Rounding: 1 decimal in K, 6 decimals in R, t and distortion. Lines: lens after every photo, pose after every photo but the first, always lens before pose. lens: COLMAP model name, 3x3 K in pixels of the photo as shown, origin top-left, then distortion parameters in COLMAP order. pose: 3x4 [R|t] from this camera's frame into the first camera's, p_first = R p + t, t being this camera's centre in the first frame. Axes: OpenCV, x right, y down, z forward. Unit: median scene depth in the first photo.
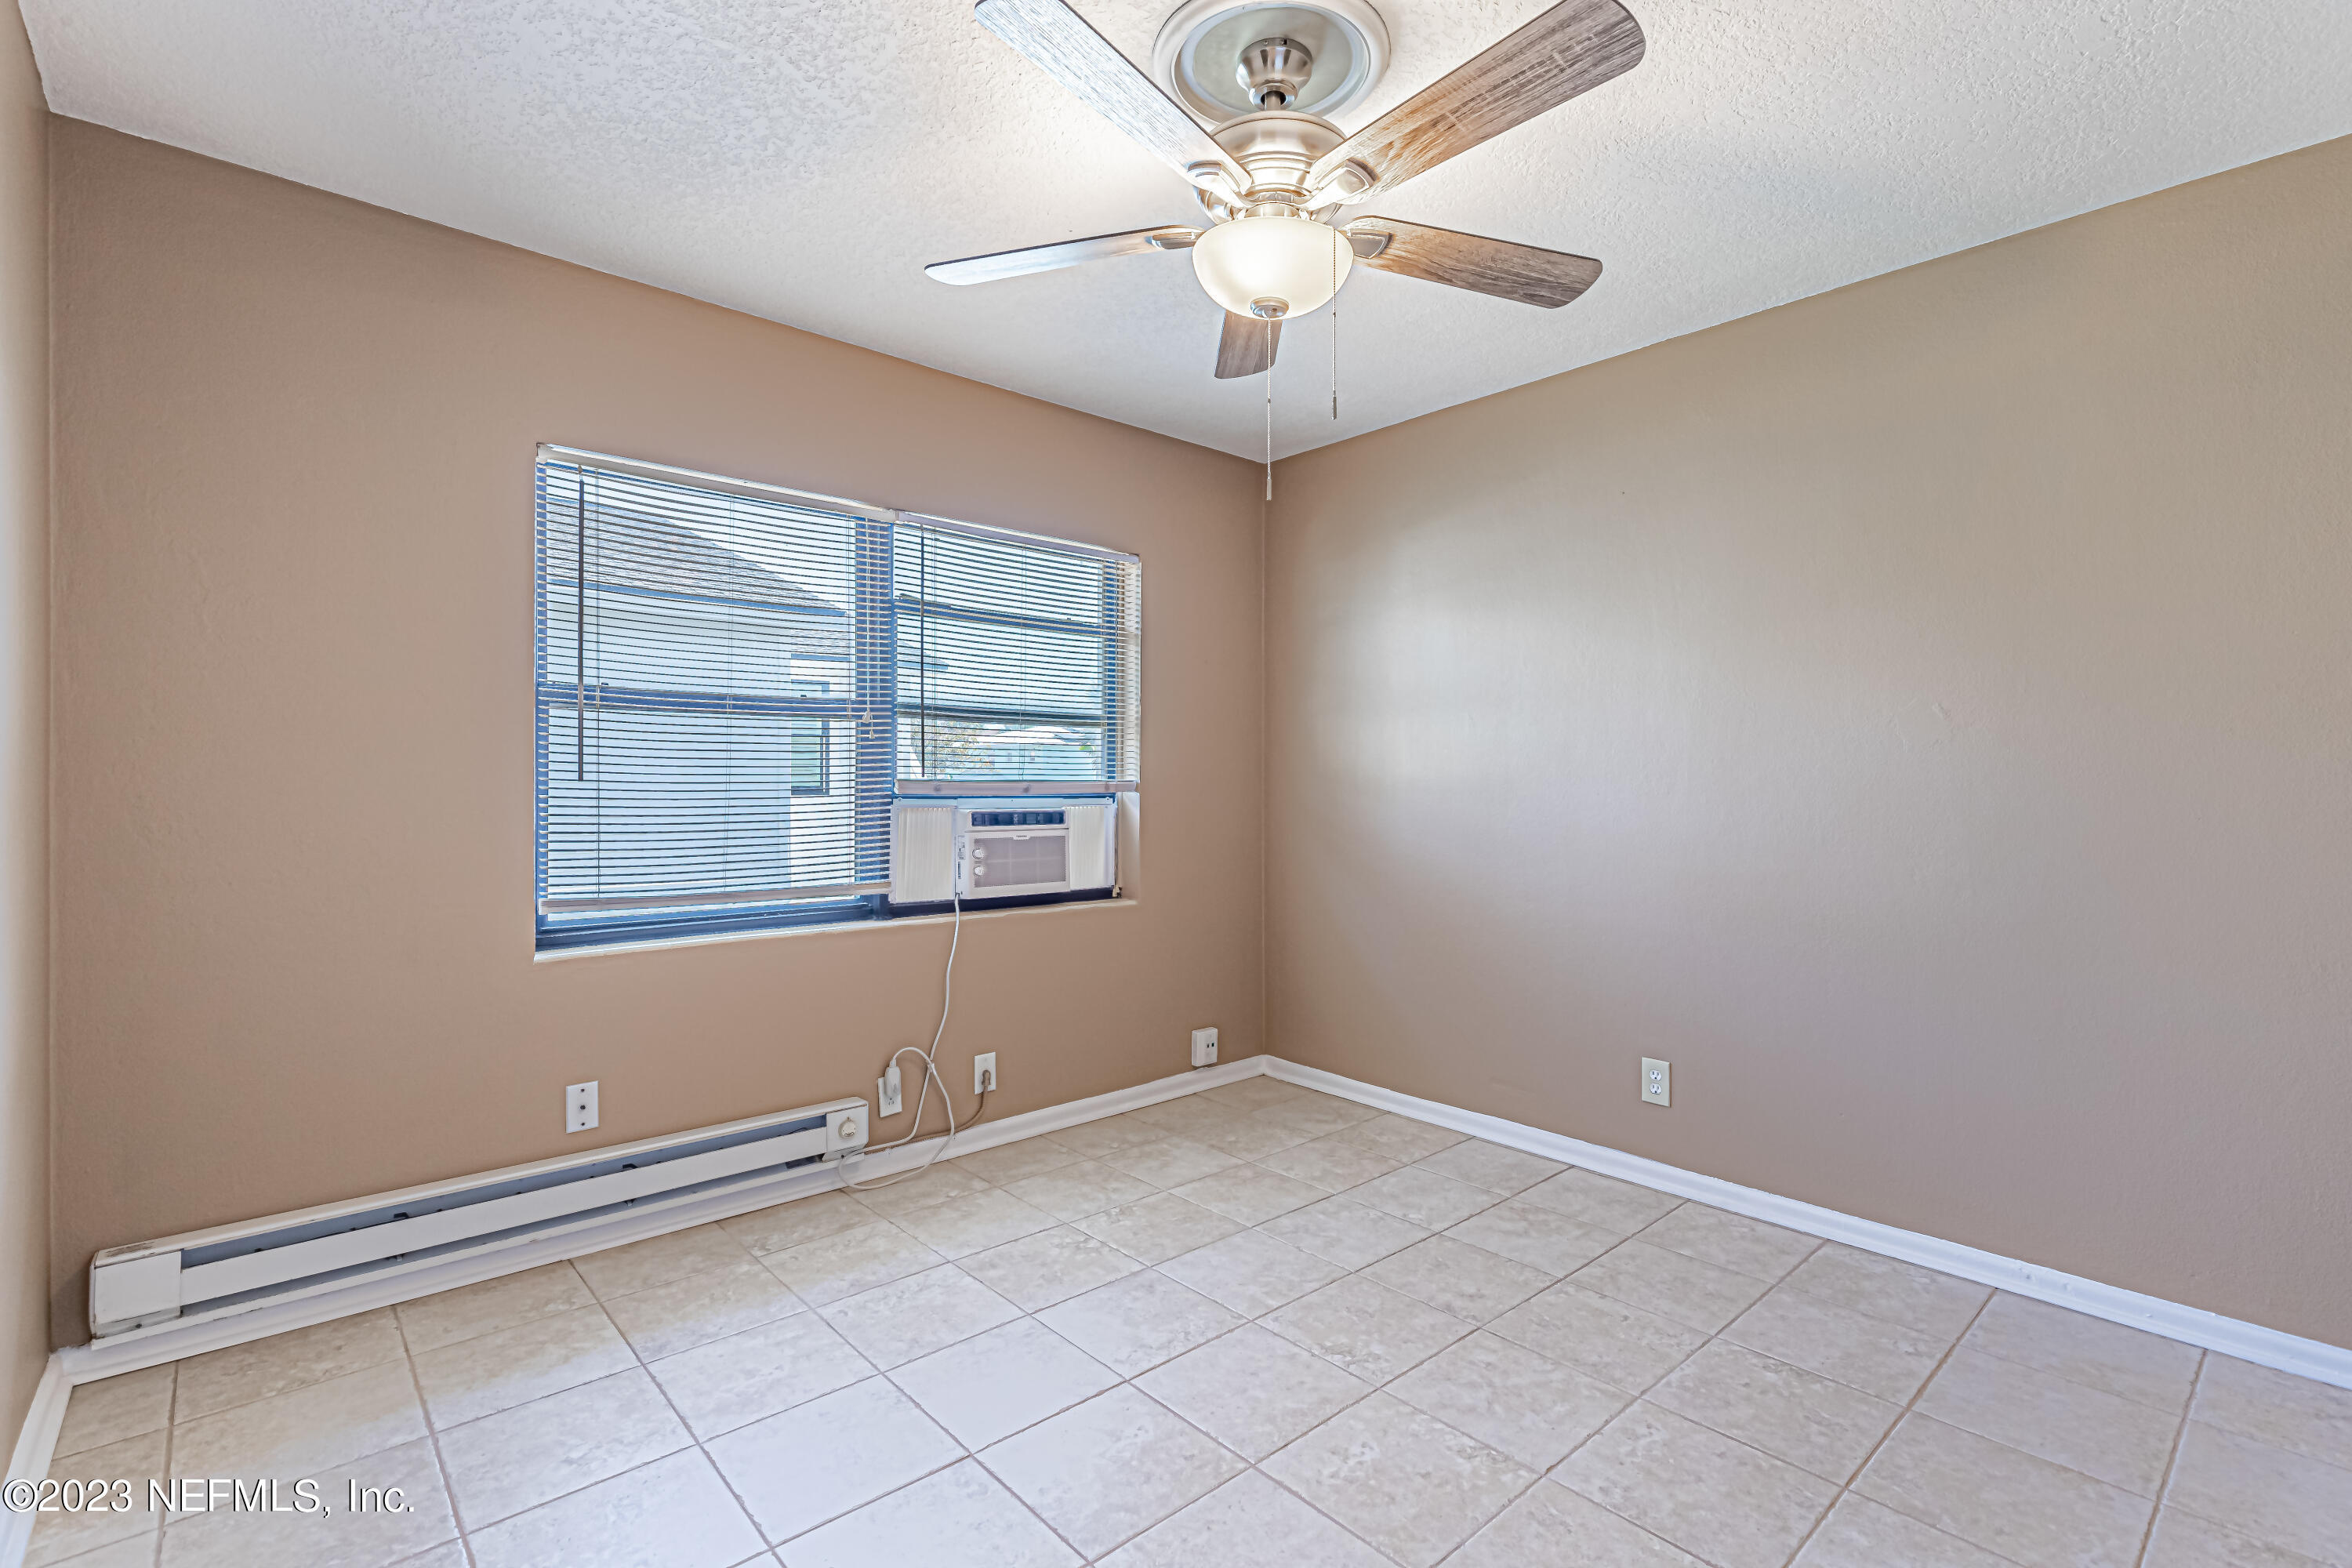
lens RADIAL K [[1053.6, 0, 1171.1], [0, 1053.6, 785.8], [0, 0, 1]] dist [0.006345, -0.001649]
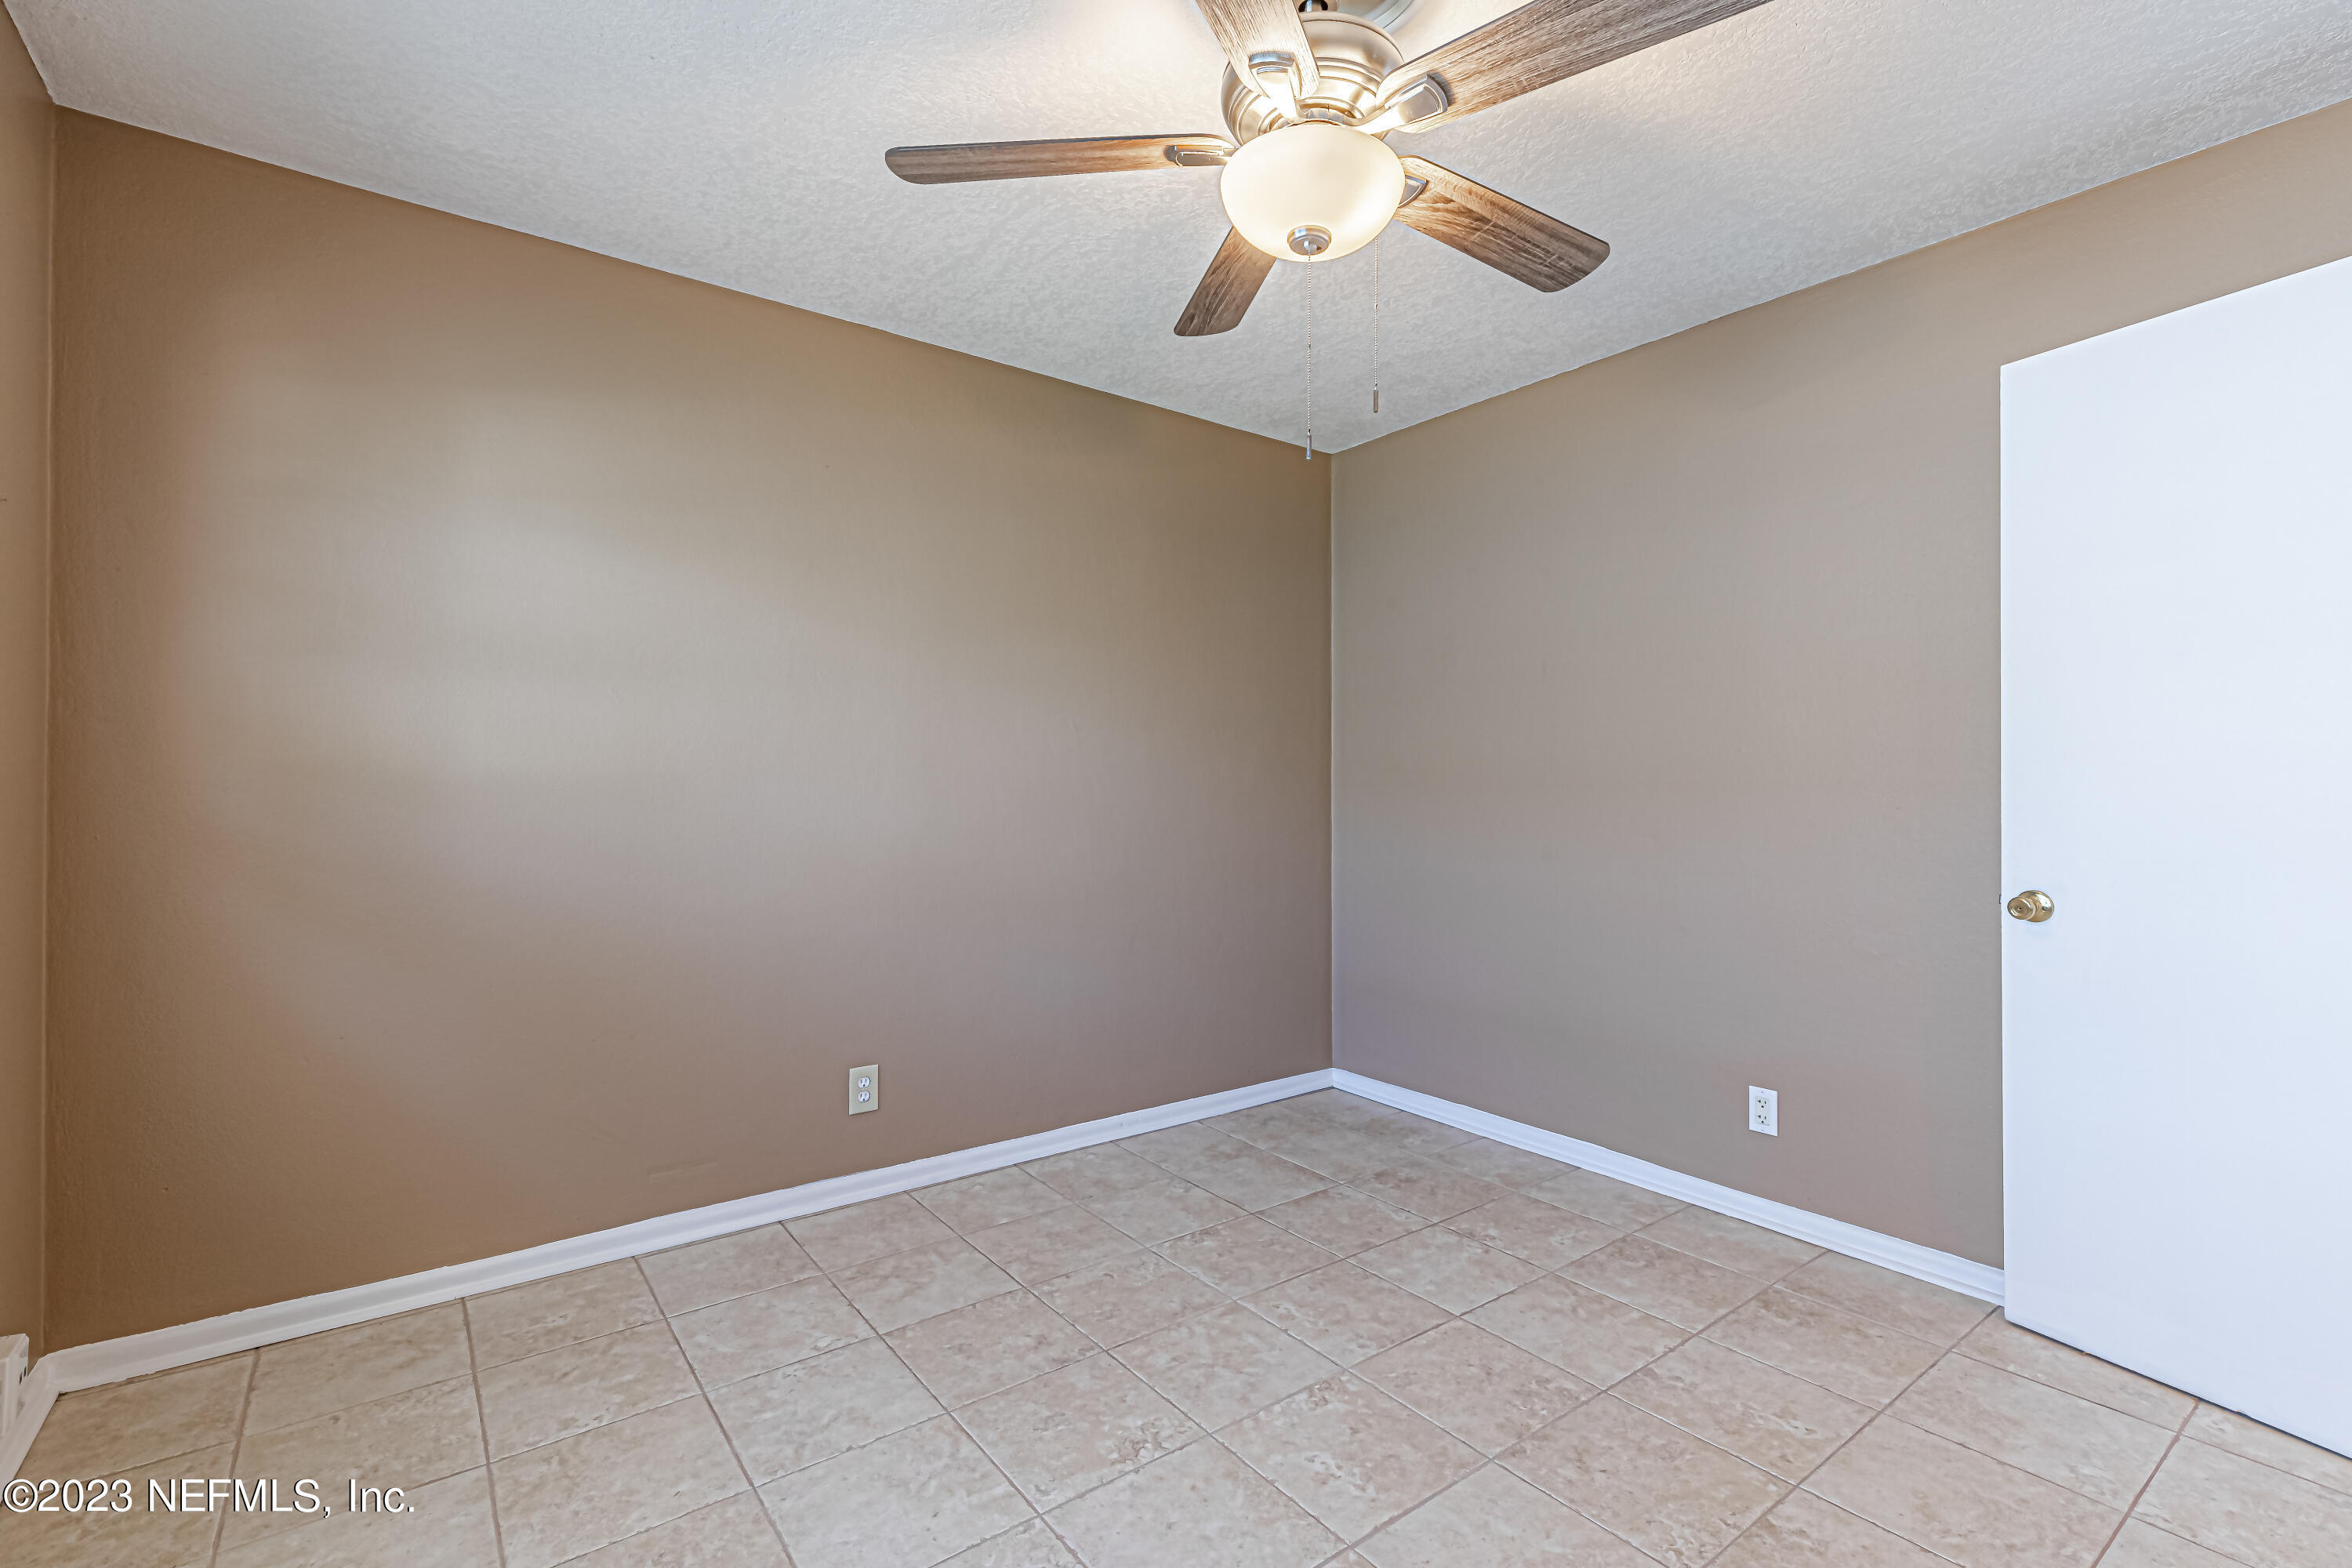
lens RADIAL K [[1053.6, 0, 1199.1], [0, 1053.6, 789.2], [0, 0, 1]] dist [0.006345, -0.001649]
pose [[0.072203, -0.008179, 0.997356, -0.516327], [0.000255, 0.999966, 0.008182, -0.003037], [-0.997390, -0.000337, 0.072203, 0.670657]]
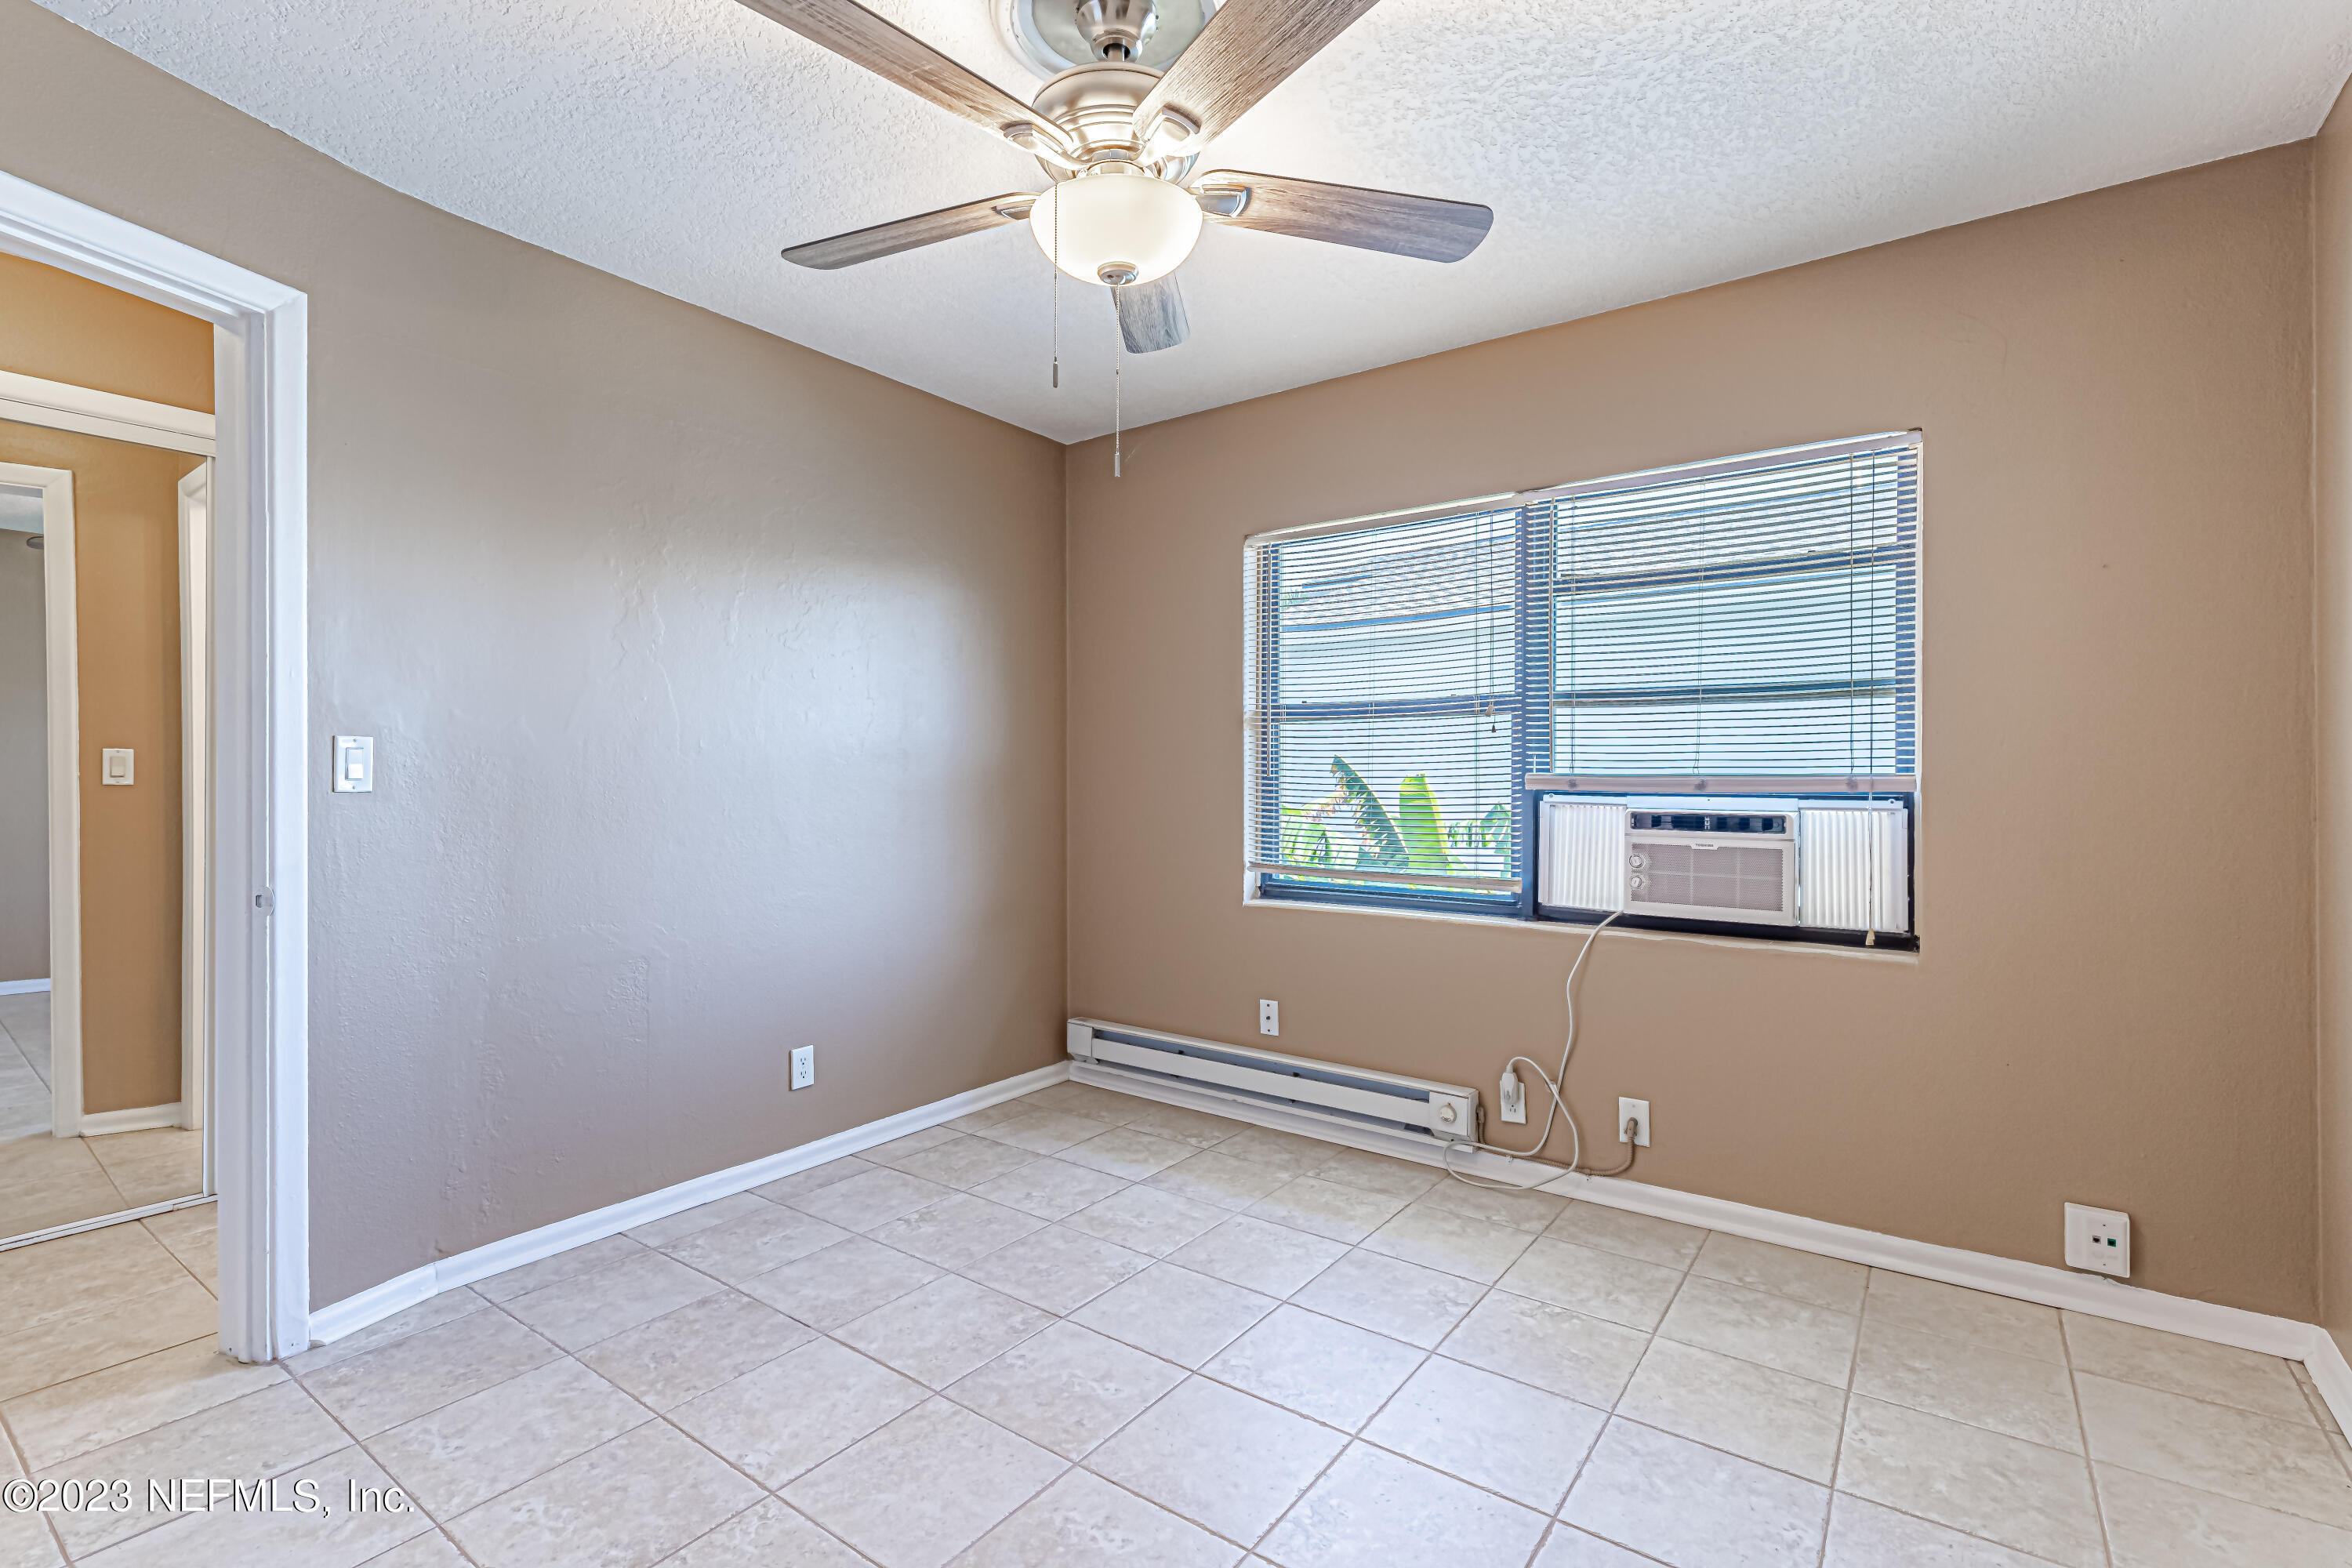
lens RADIAL K [[1053.6, 0, 1201.7], [0, 1053.6, 780.2], [0, 0, 1]] dist [0.006345, -0.001649]
pose [[0.227742, 0.000458, -0.973721, 0.675003], [-0.003468, 0.999994, -0.000341, 0.001033], [0.973715, 0.003455, 0.227742, 0.559151]]
